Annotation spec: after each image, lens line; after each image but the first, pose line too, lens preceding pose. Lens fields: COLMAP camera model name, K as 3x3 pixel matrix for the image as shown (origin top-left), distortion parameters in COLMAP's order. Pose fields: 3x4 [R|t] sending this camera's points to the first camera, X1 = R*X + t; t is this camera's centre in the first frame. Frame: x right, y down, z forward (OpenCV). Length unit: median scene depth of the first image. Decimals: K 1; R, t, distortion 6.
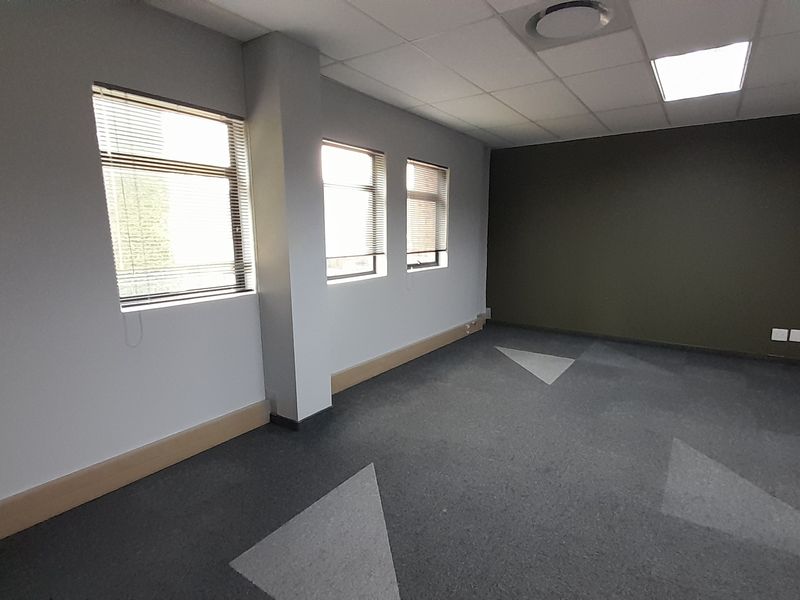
lens RADIAL K [[423.9, 0, 398.0], [0, 423.9, 312.7], [0, 0, 1]] dist [0.020245, -0.016935]
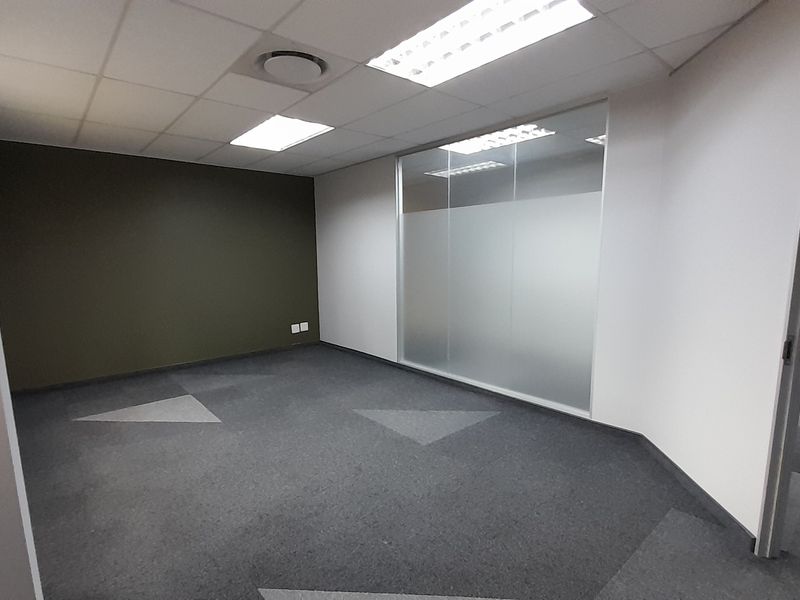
lens RADIAL K [[423.9, 0, 402.3], [0, 423.9, 313.4], [0, 0, 1]] dist [0.020245, -0.016935]
pose [[0.221377, -0.143056, 0.964638, -0.401676], [0.193570, 0.975945, 0.100310, -0.075511], [-0.955784, 0.164518, 0.243743, 0.340407]]
